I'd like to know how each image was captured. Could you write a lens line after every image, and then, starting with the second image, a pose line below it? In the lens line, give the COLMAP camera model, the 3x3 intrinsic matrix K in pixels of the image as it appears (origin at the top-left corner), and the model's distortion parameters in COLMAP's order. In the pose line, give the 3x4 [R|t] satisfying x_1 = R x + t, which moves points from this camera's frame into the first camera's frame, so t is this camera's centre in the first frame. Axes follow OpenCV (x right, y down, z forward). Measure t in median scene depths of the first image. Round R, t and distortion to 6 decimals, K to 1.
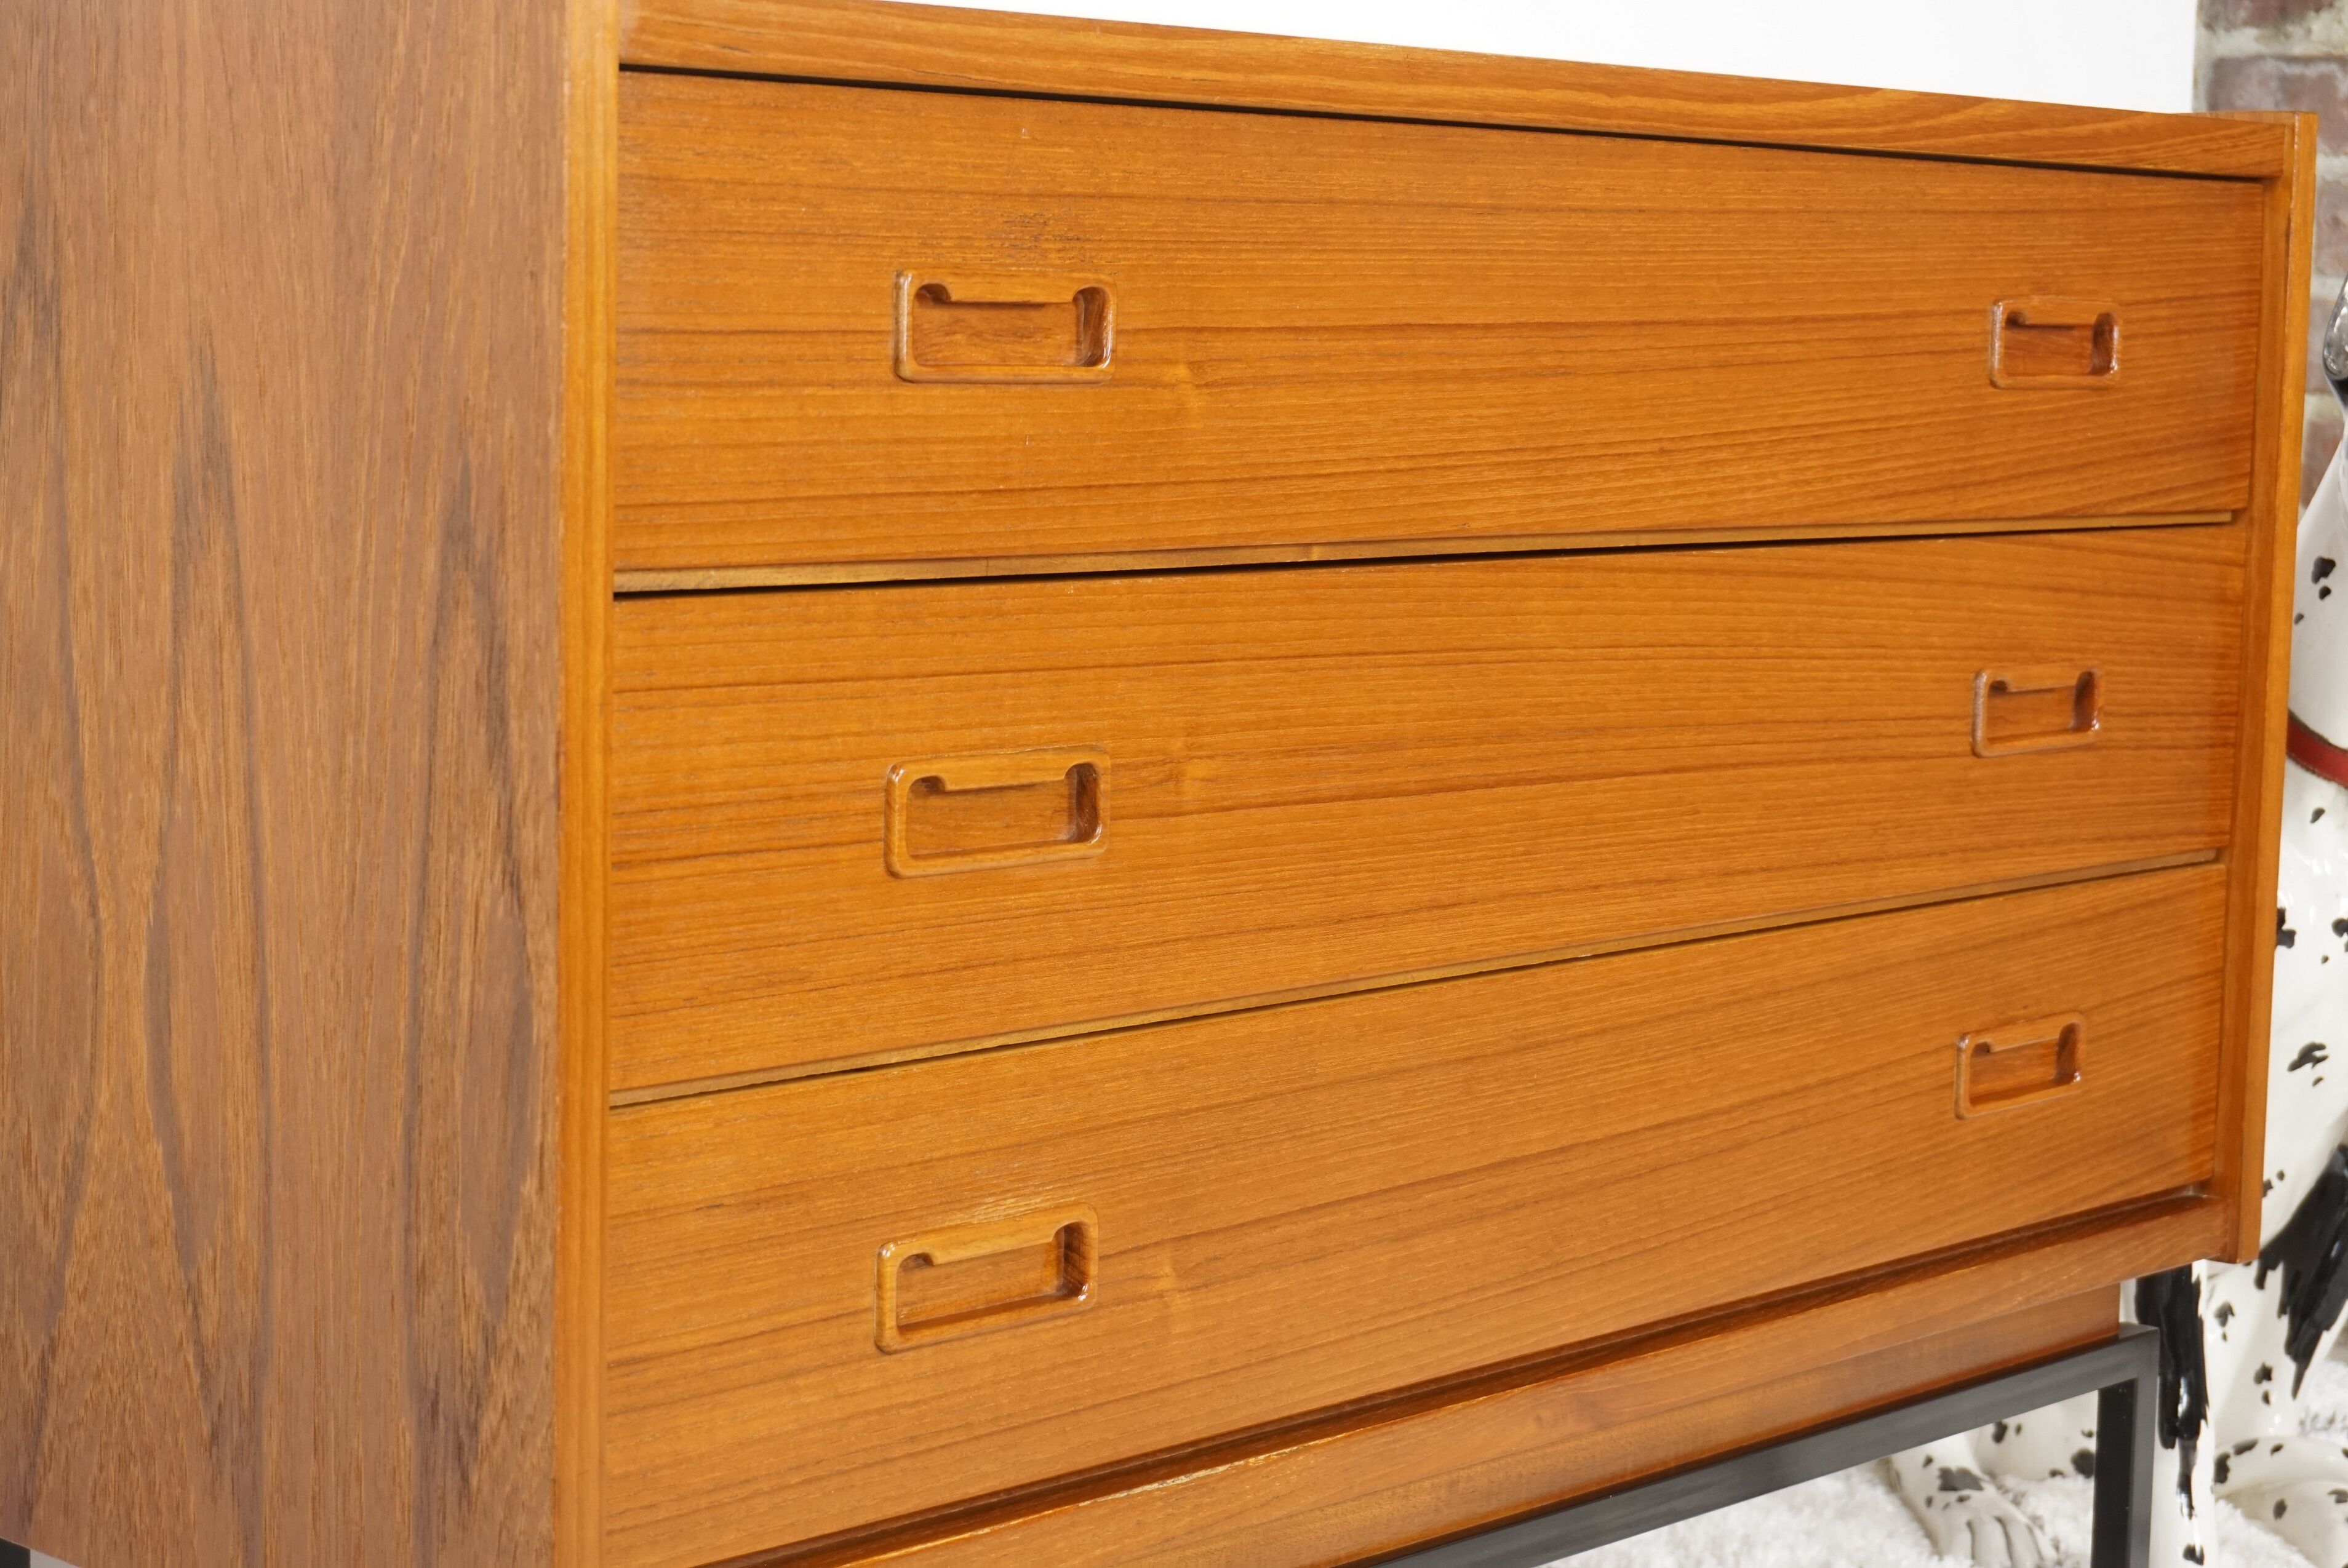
lens RADIAL K [[4363.0, 0, 1077.0], [0, 4363.0, 771.5], [0, 0, 1]] dist [0.012710, 0.000000]
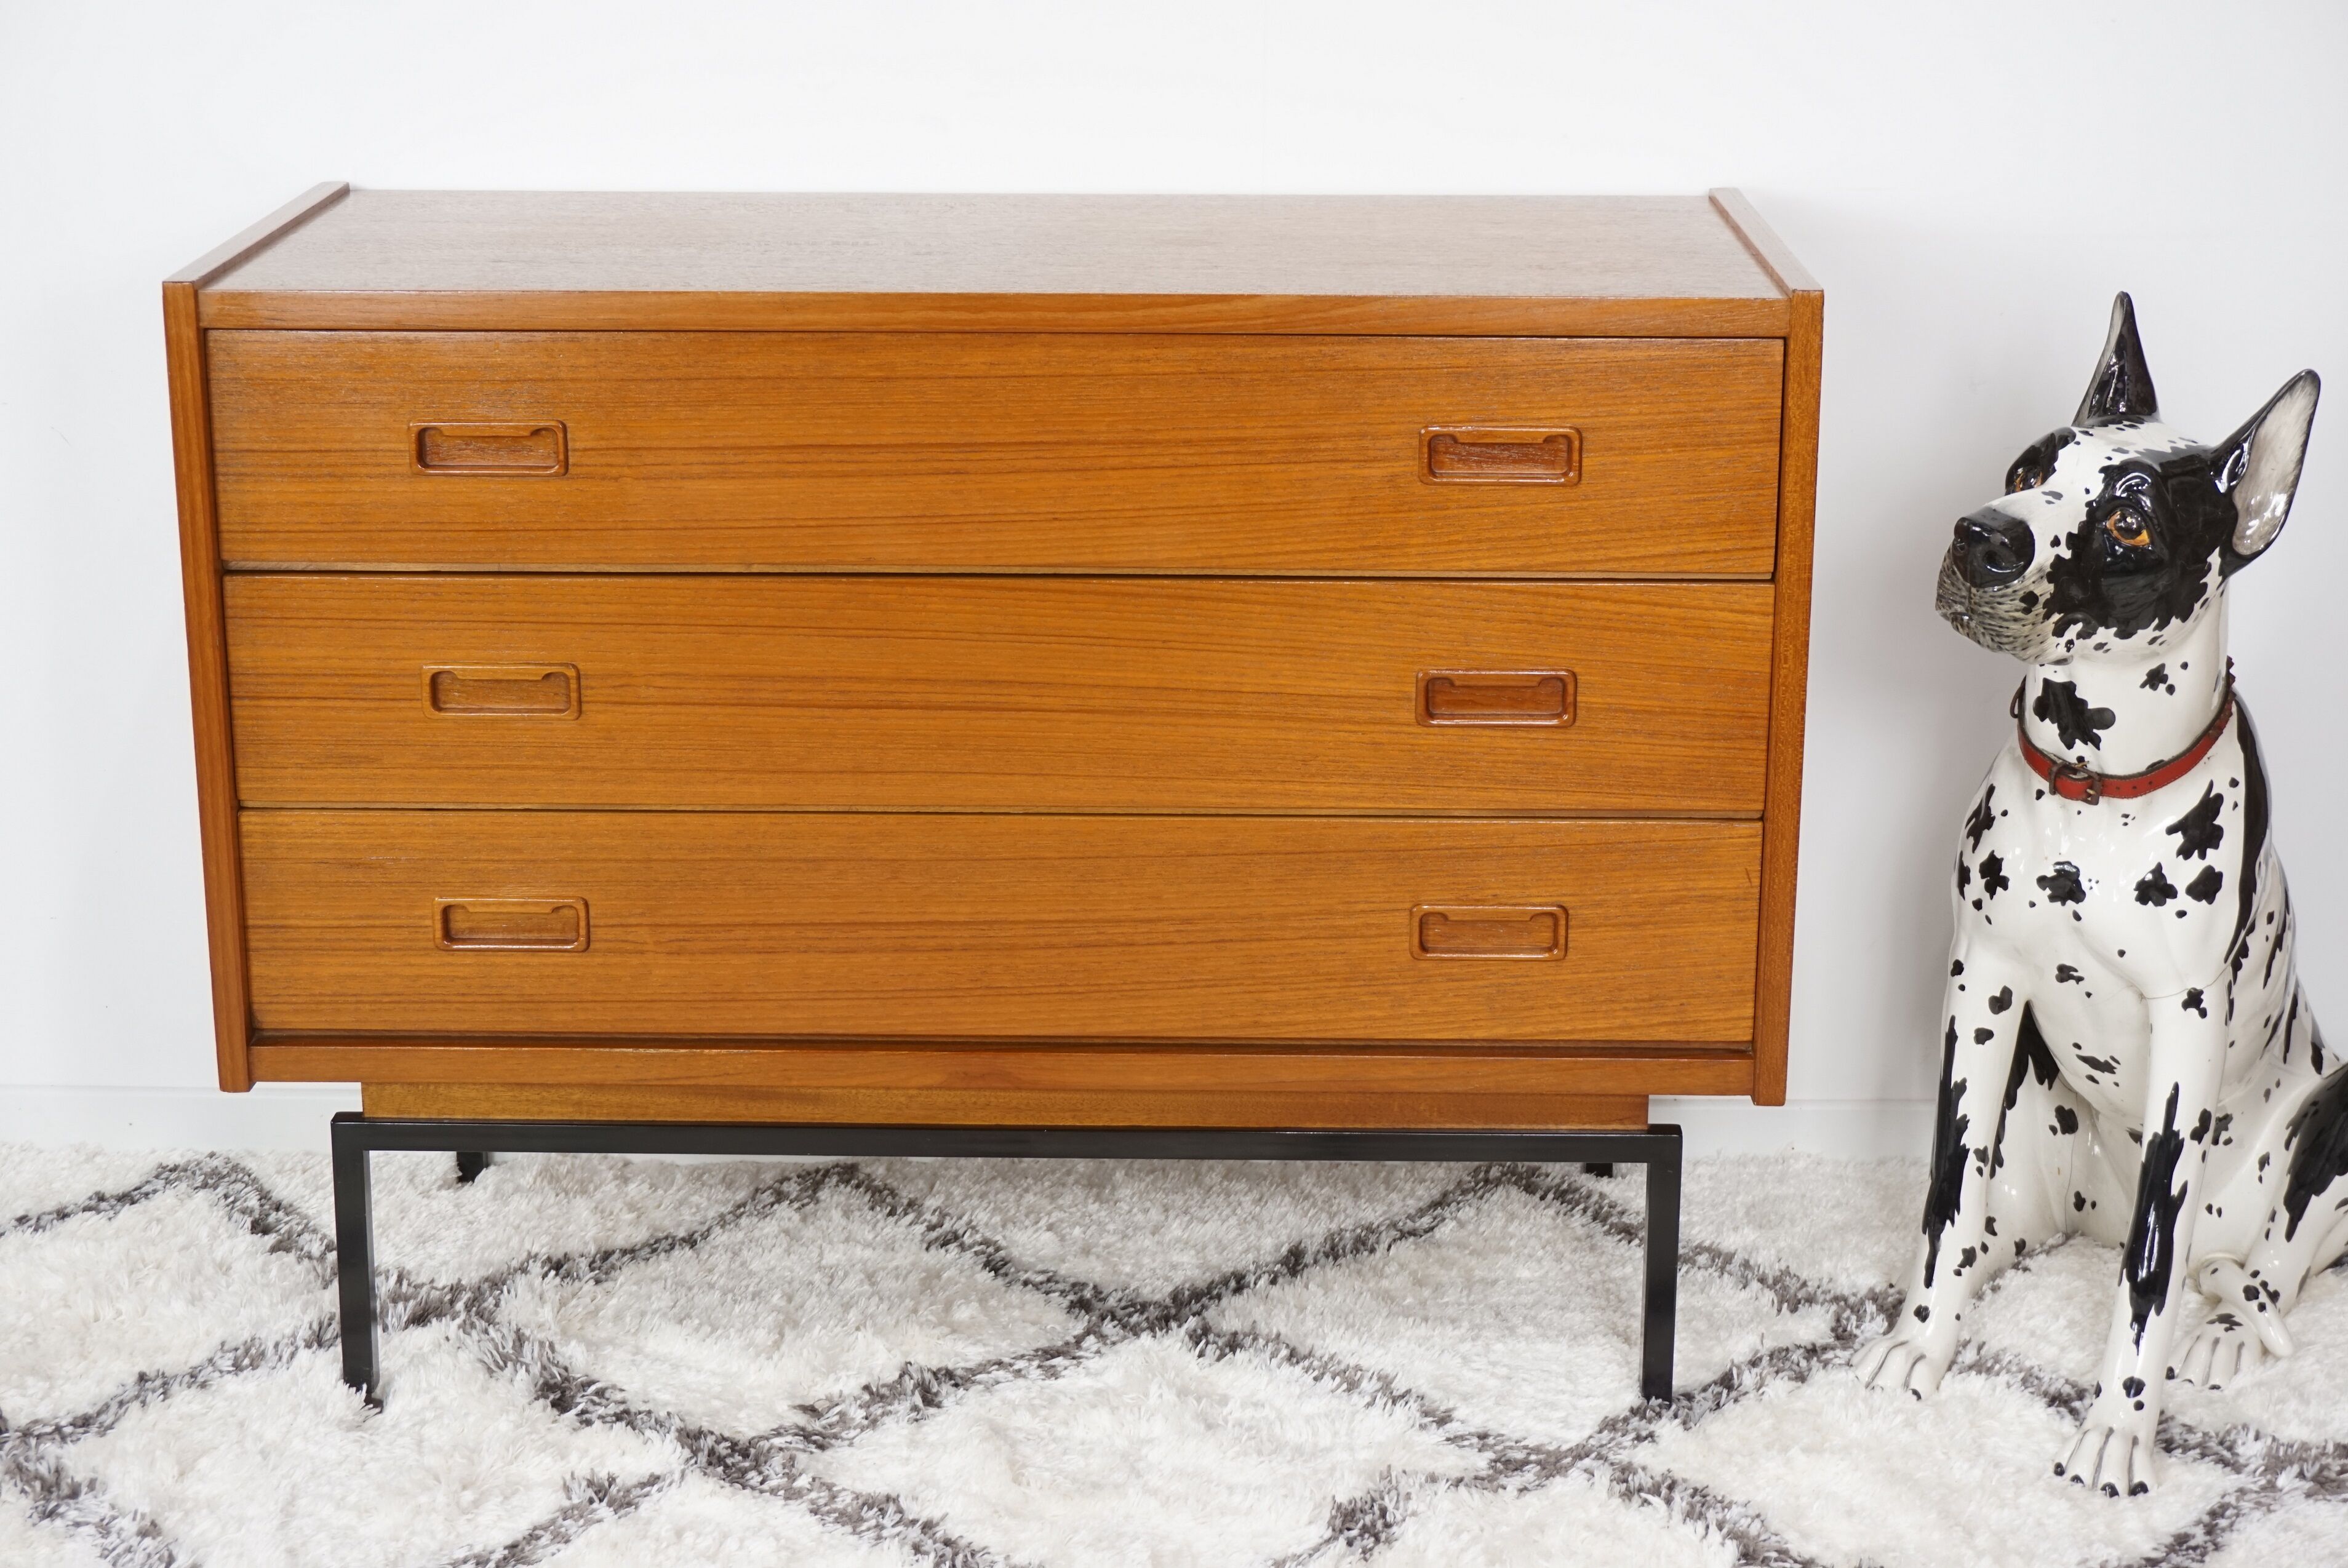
lens RADIAL K [[3923.5, 0, 1163.6], [0, 3923.5, 825.3], [0, 0, 1]] dist [0.007064, 0.000000]
pose [[0.680208, 0.192470, -0.707299, 1.411483], [-0.066964, 0.977194, 0.201515, -0.300826], [0.729954, -0.089709, 0.677584, 0.024944]]
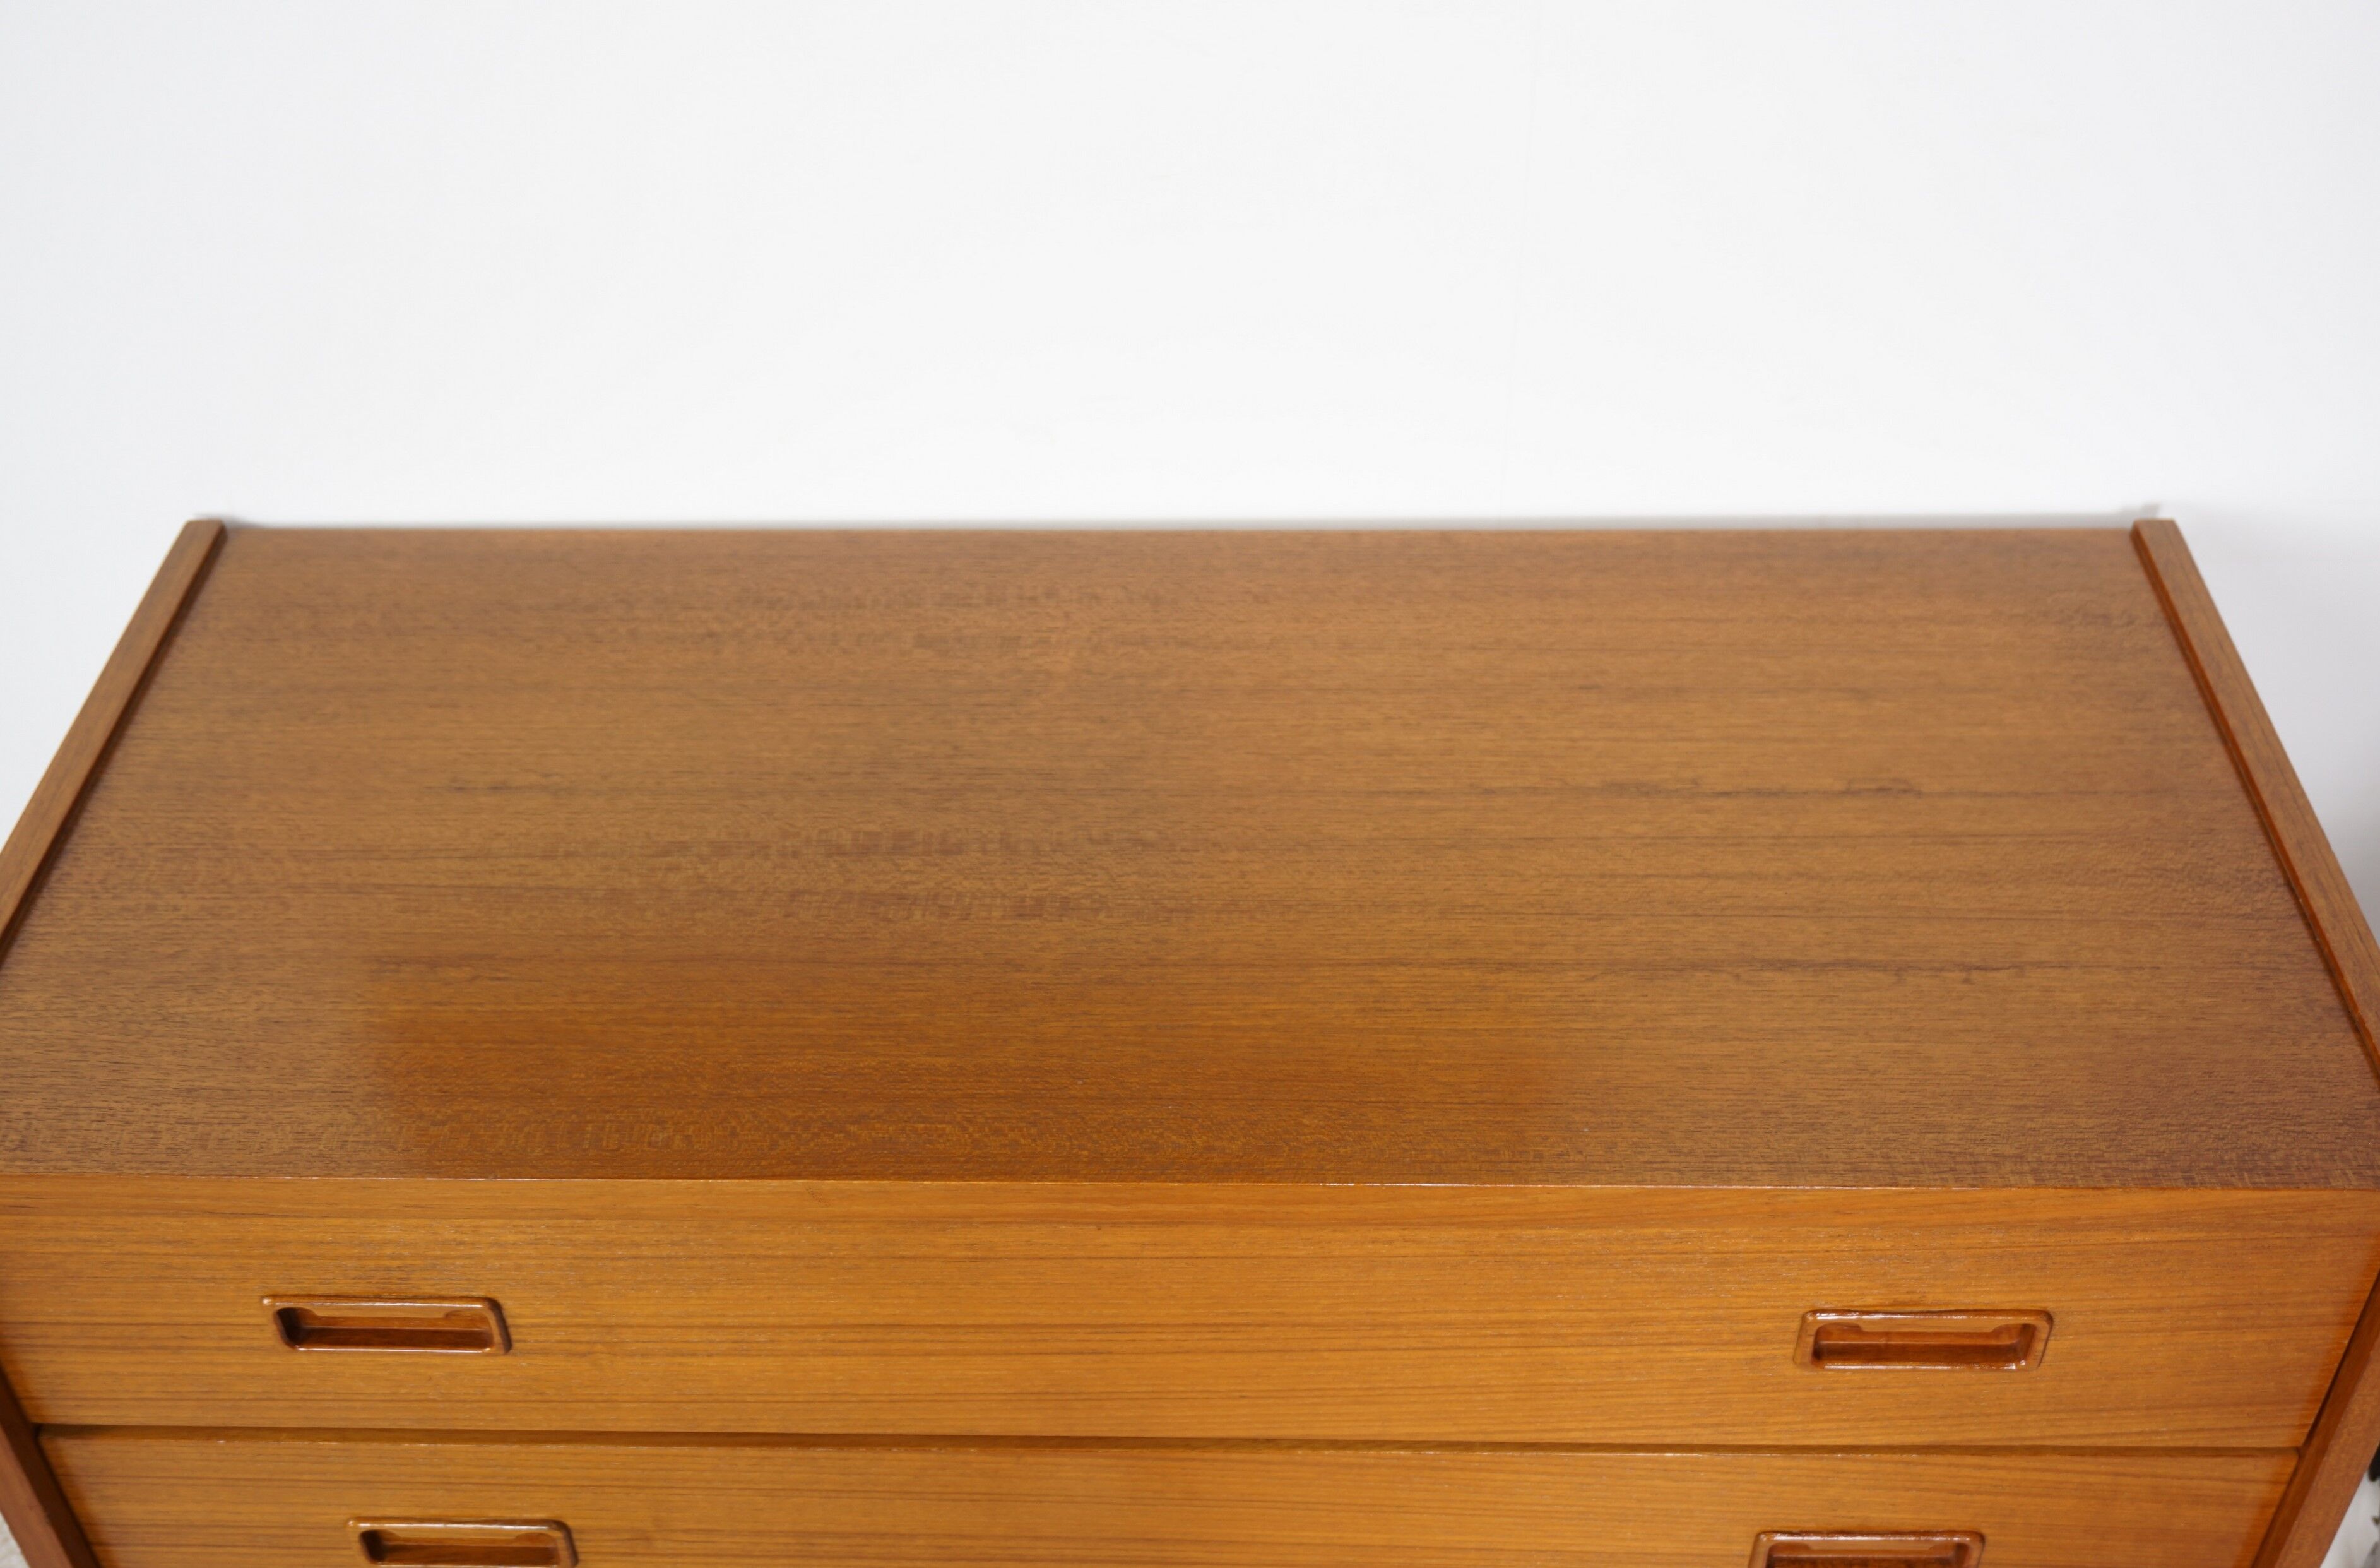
lens RADIAL K [[2518.0, 0, 1190.1], [0, 2518.0, 780.6], [0, 0, 1]] dist [-0.002083, 0.000000]
pose [[0.681826, 0.452947, -0.574415, 0.483359], [-0.052756, 0.813643, 0.578966, -0.653958], [0.729610, -0.364450, 0.578658, 0.782375]]
